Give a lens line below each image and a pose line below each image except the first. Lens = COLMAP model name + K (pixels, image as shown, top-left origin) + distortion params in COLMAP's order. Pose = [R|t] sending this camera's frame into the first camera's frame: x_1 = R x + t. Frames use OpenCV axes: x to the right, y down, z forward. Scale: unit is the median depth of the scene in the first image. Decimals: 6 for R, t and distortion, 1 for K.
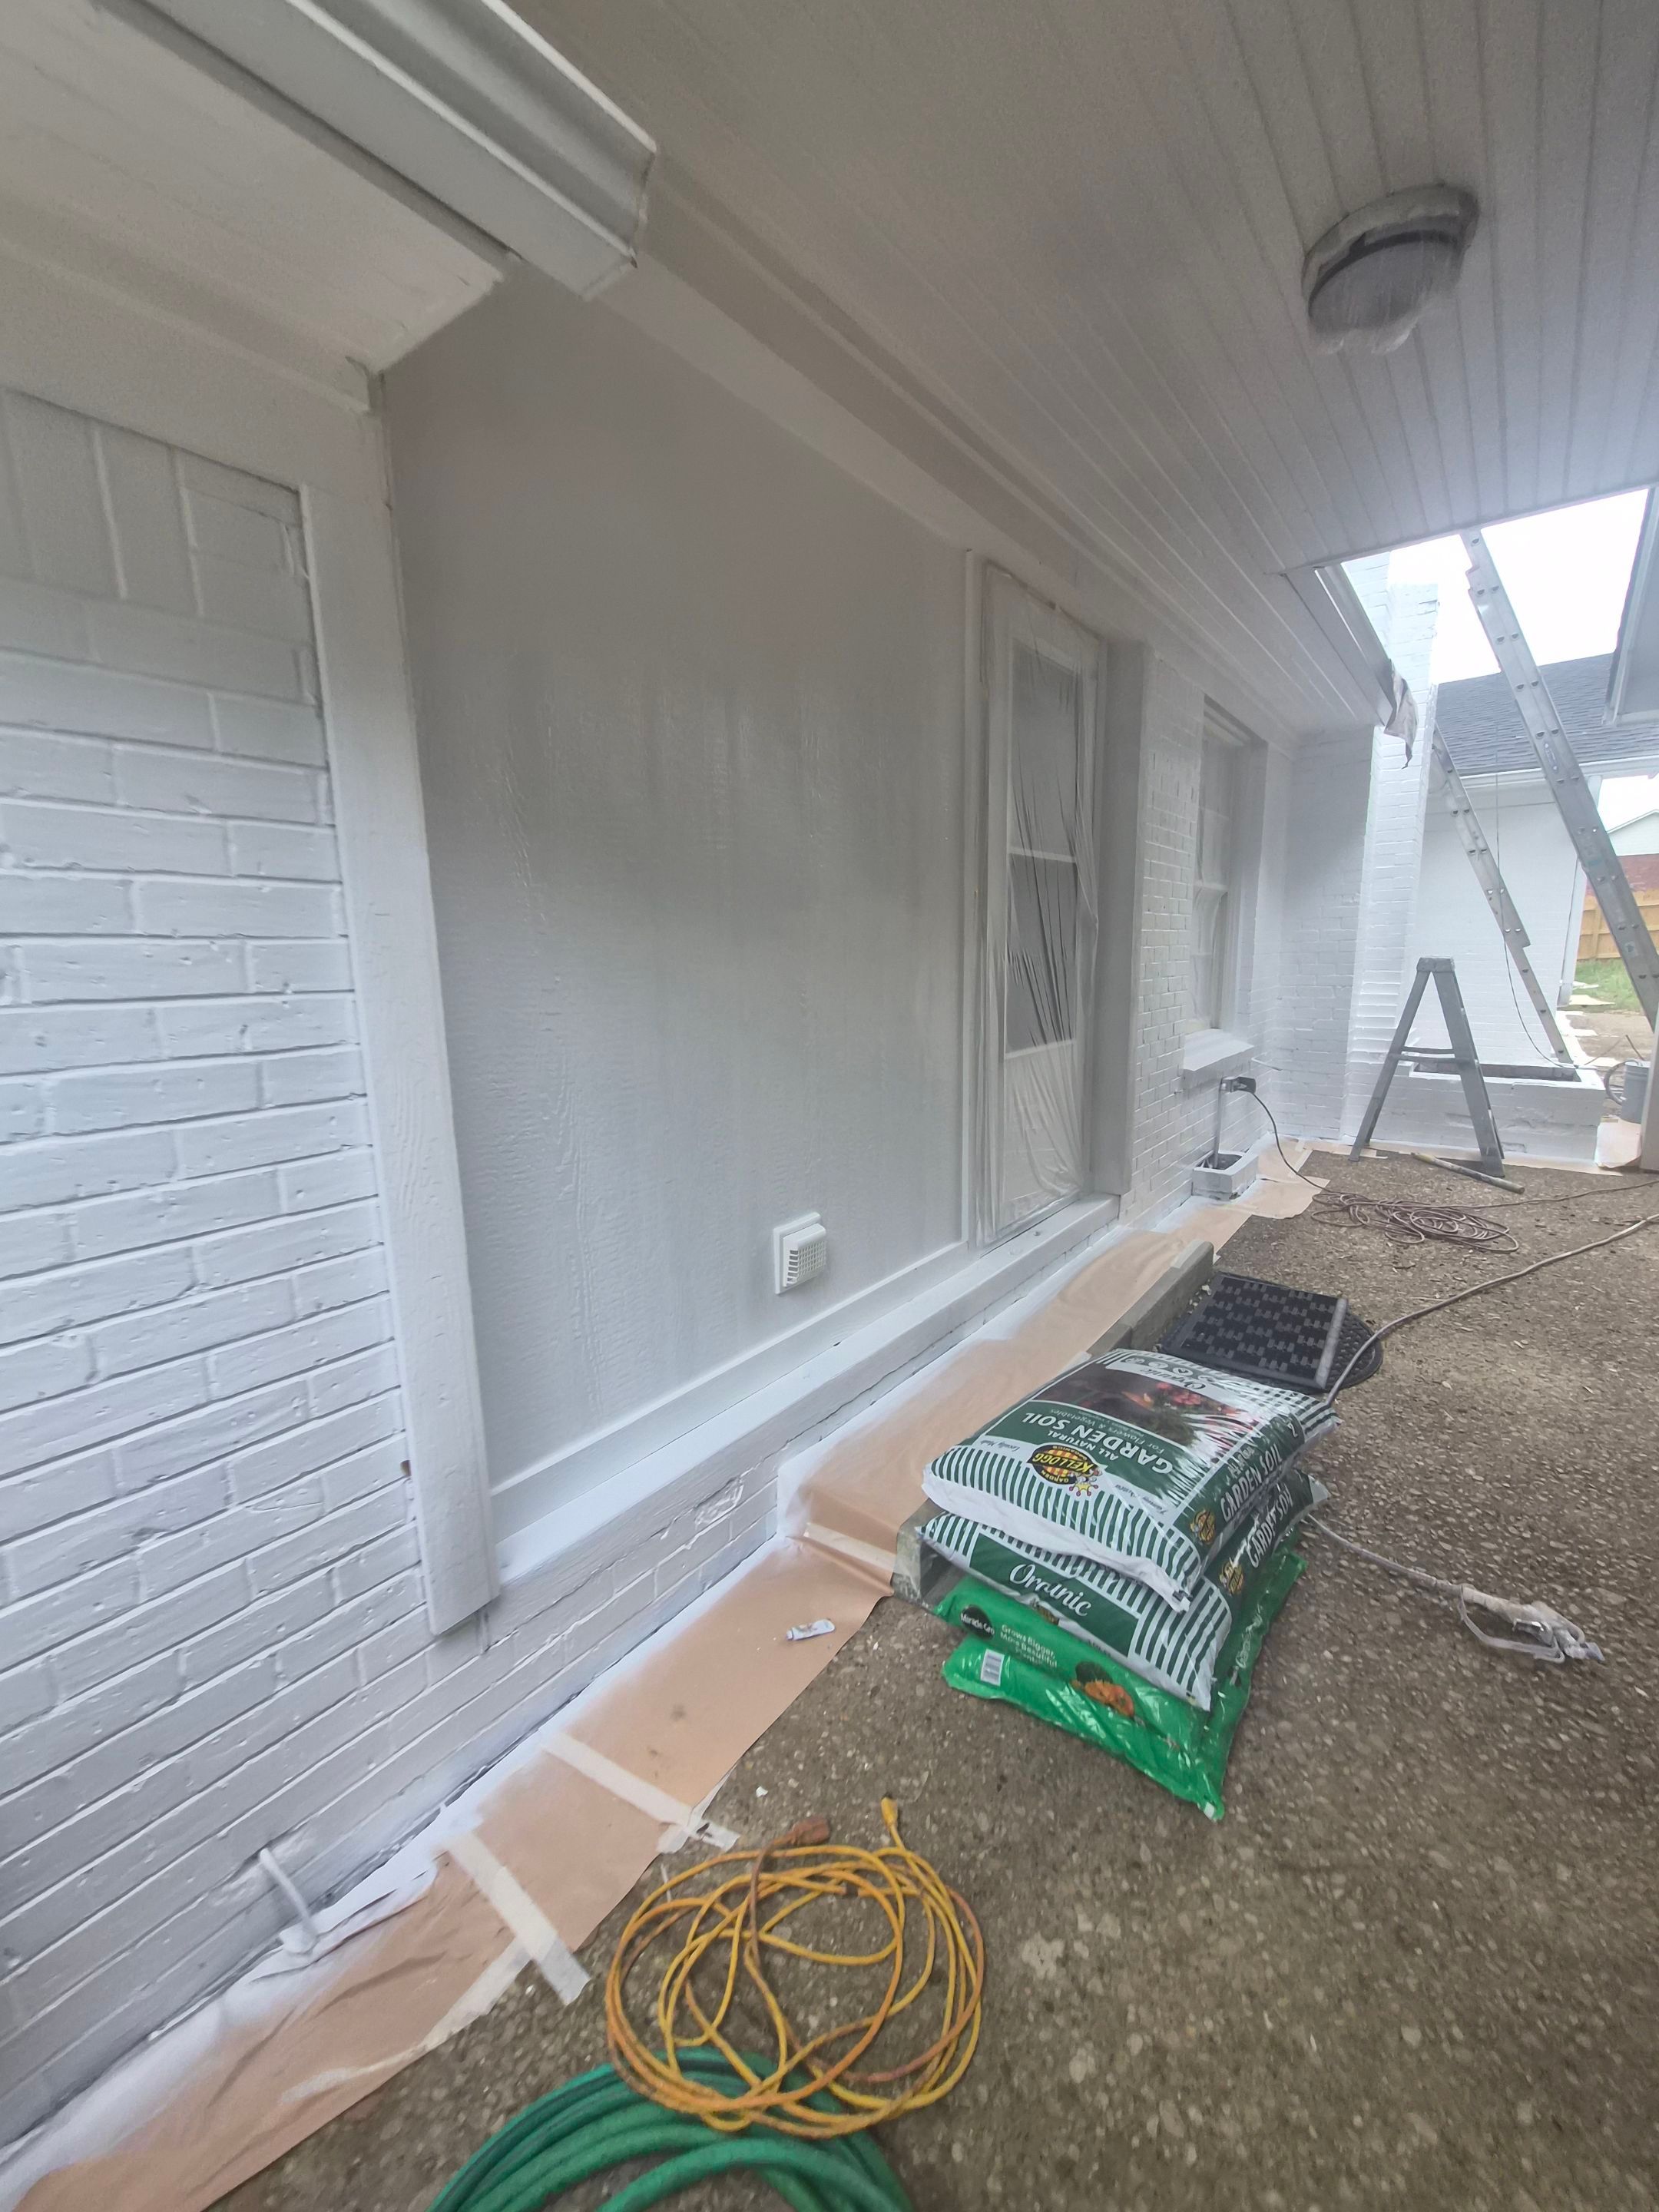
lens RADIAL K [[860.2, 0, 829.5], [0, 860.2, 1106.0], [0, 0, 1]] dist [-0.013418, 0.003760]
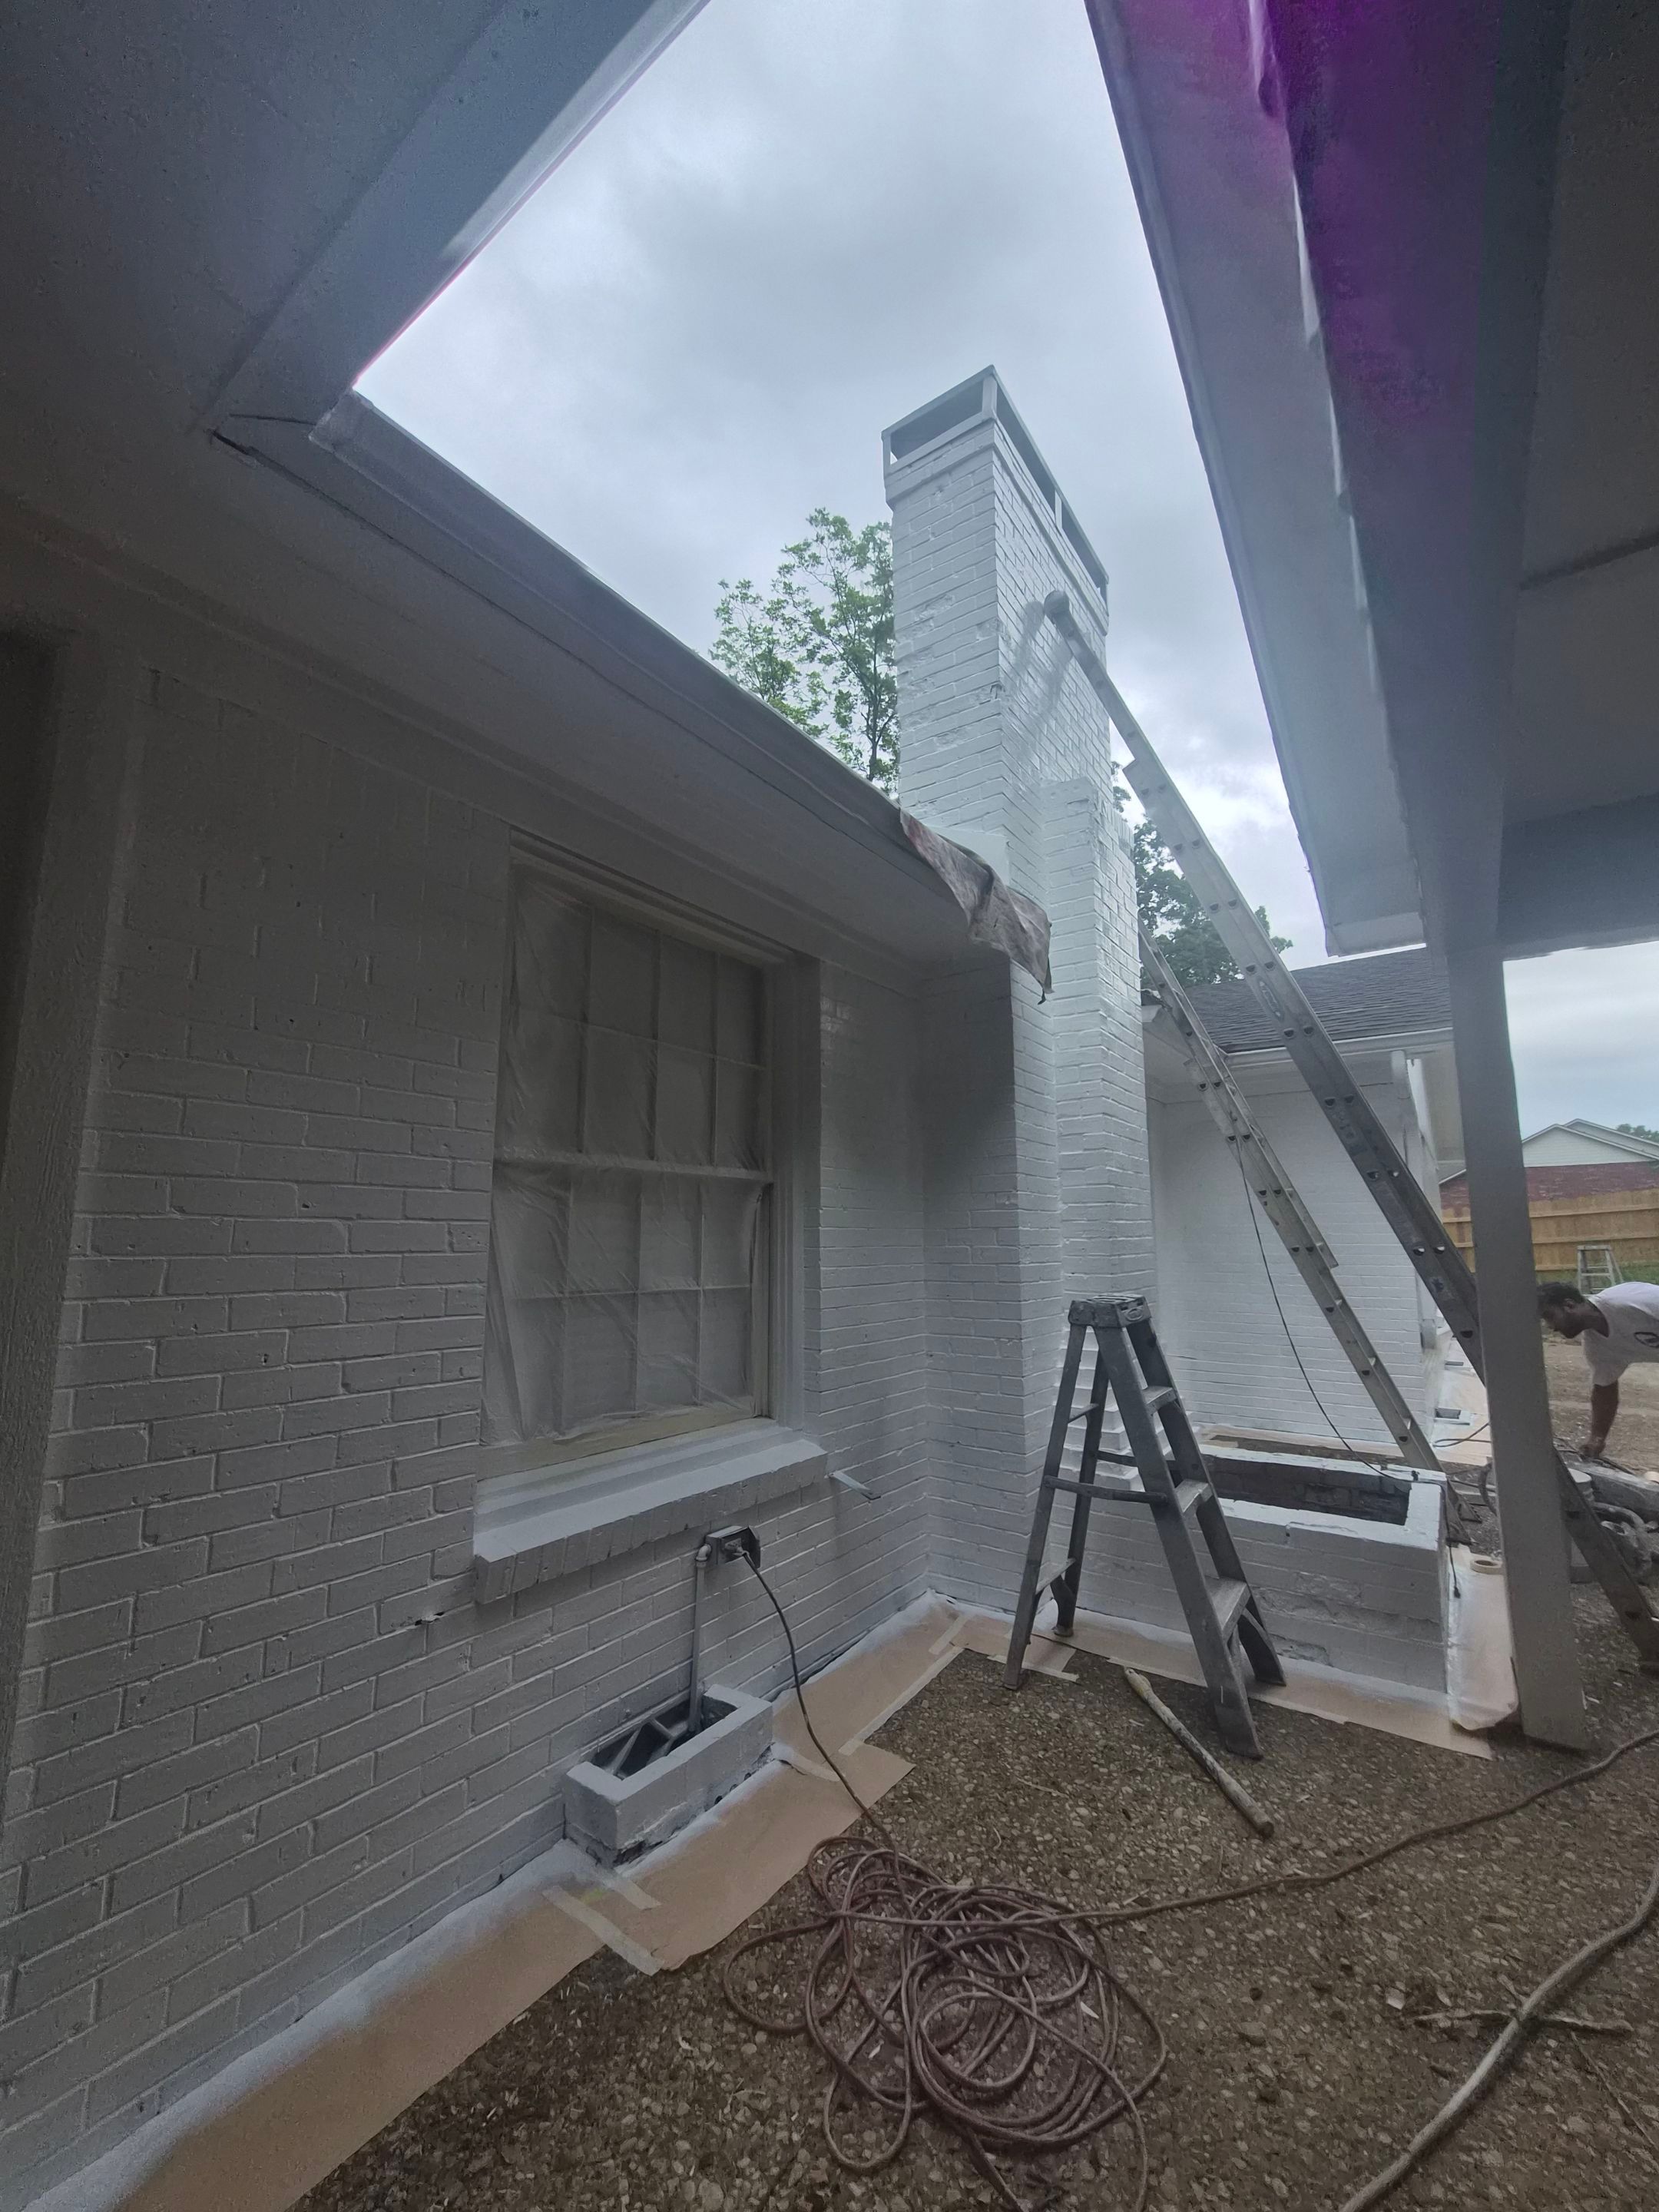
lens RADIAL K [[873.8, 0, 842.6], [0, 873.8, 1119.9], [0, 0, 1]] dist [-0.011507, 0.002650]
pose [[0.998367, 0.026813, 0.050450, 0.498922], [-0.009601, 0.949214, -0.314486, -0.102563], [-0.056321, 0.313488, 0.947920, 0.413417]]
